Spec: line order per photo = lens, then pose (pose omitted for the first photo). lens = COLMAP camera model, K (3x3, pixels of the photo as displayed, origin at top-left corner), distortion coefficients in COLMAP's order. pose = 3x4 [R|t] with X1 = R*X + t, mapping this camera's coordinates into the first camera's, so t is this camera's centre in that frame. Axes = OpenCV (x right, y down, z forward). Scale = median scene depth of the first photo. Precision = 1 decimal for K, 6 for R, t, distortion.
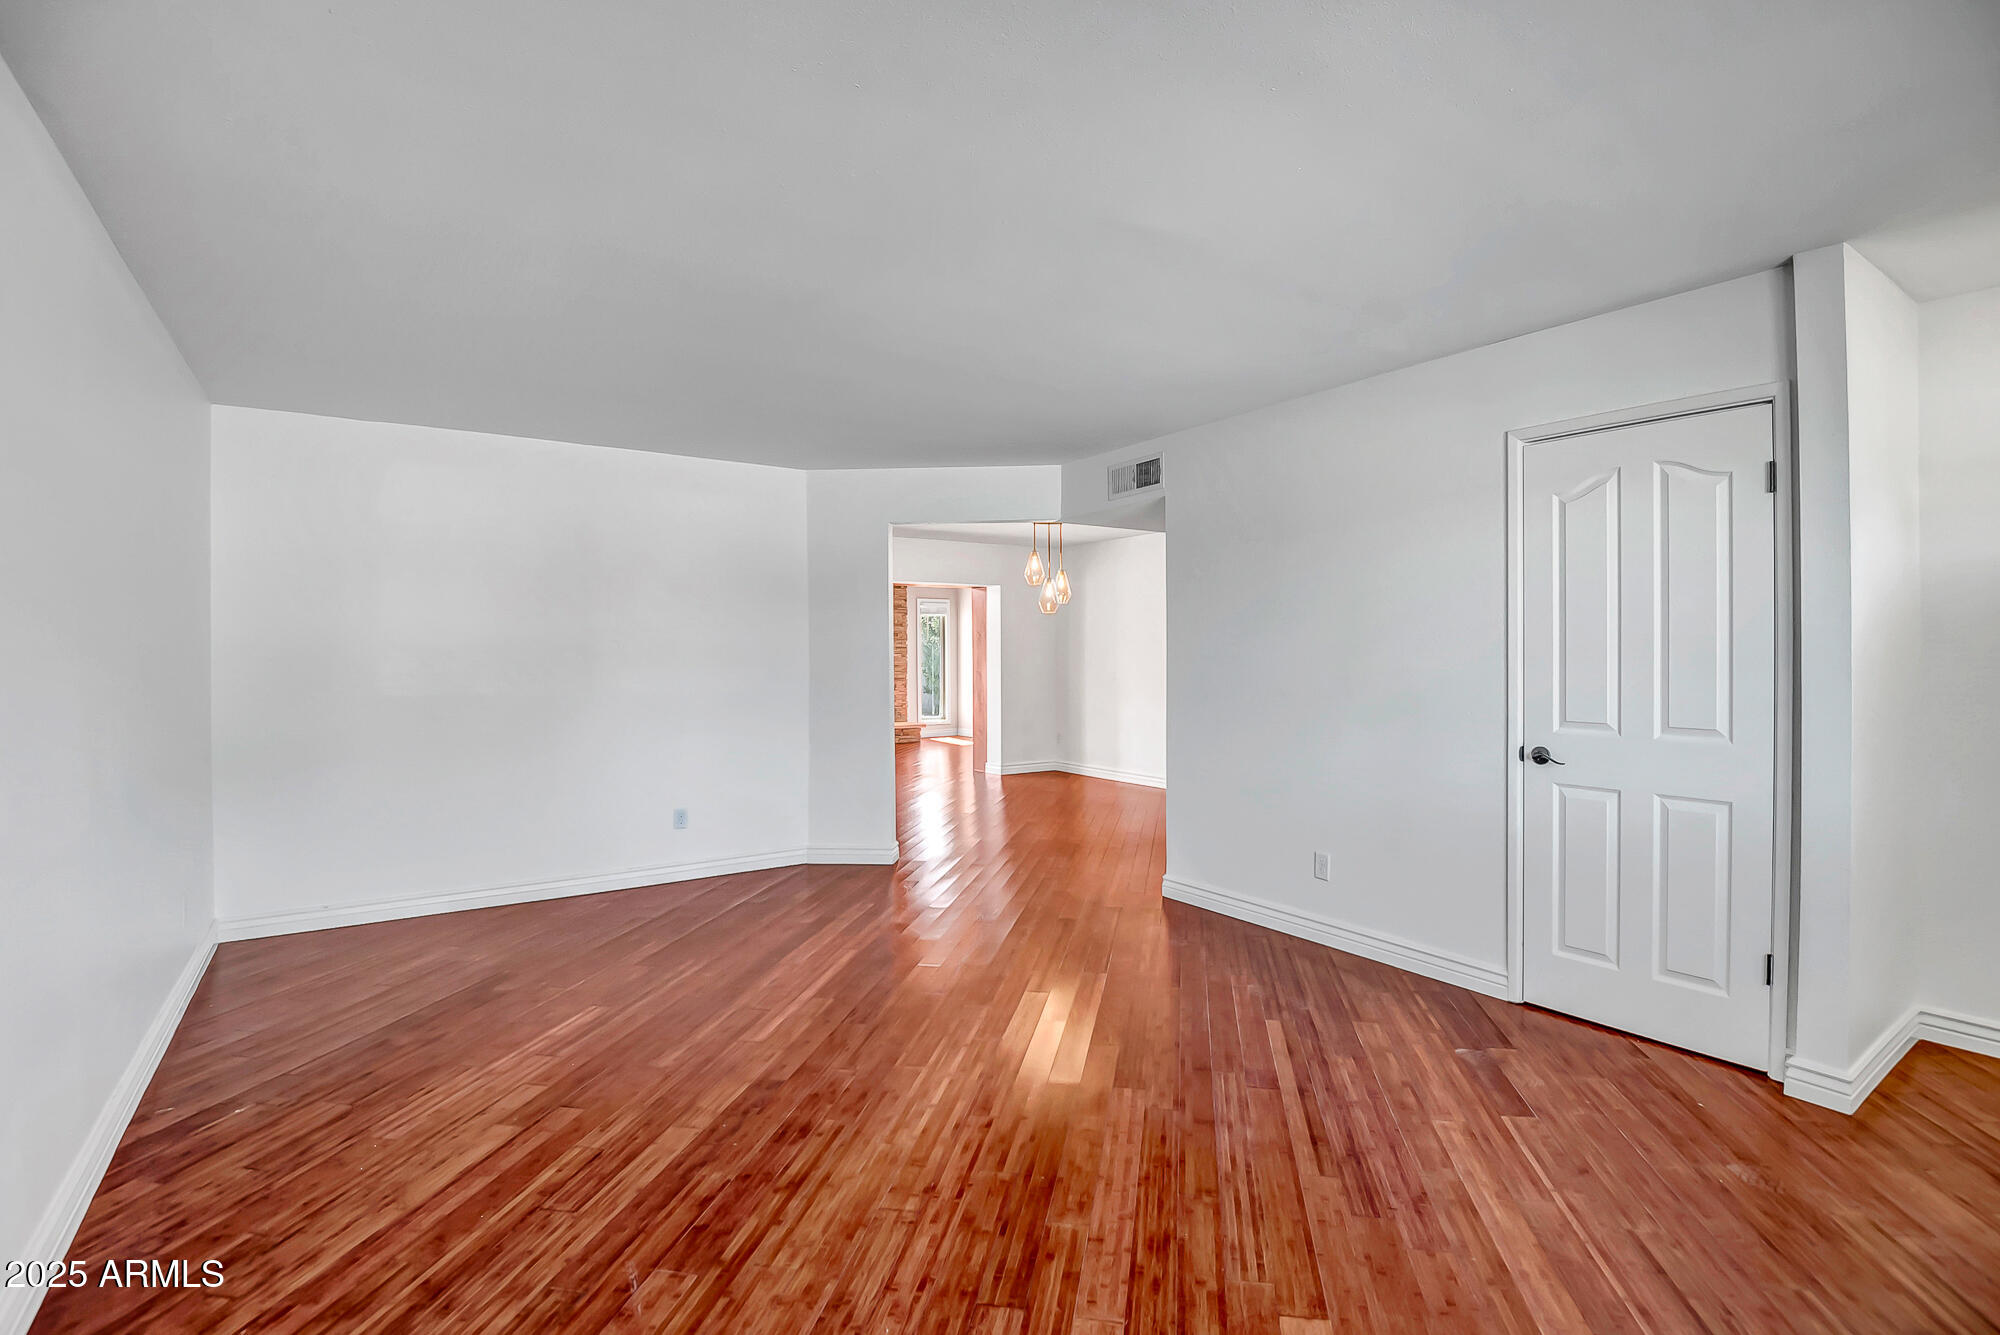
lens RADIAL K [[923.0, 0, 993.2], [0, 923.0, 657.2], [0, 0, 1]] dist [0.001418, -0.020666]
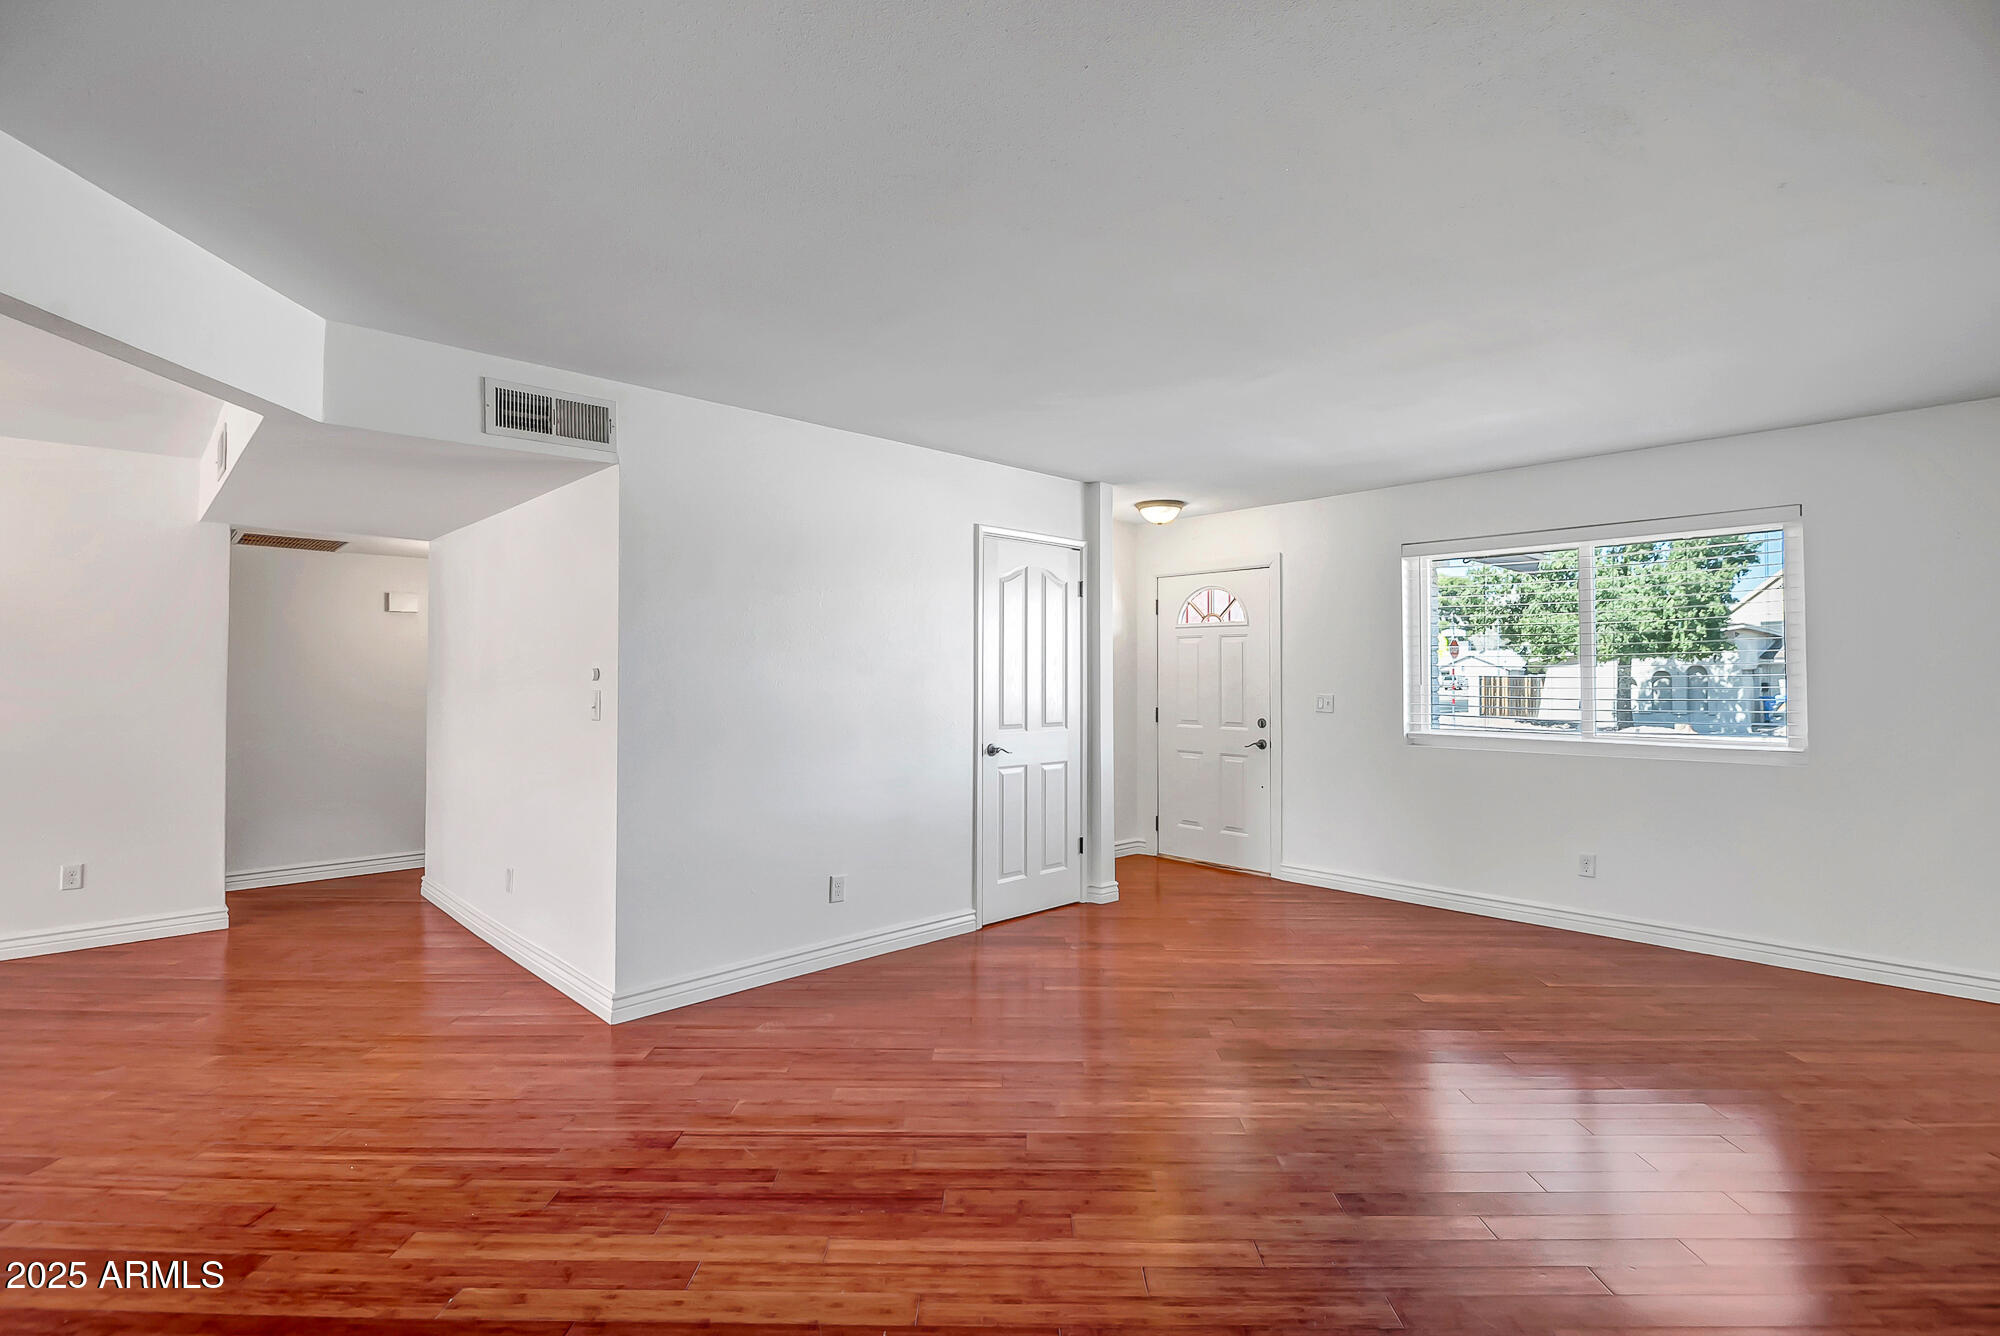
lens RADIAL K [[923.0, 0, 993.2], [0, 923.0, 657.7], [0, 0, 1]] dist [0.001418, -0.020666]
pose [[-0.161471, 0.030063, 0.986419, -1.015008], [0.008880, 0.999540, -0.029010, 0.003311], [-0.986837, 0.004075, -0.161664, 1.462460]]
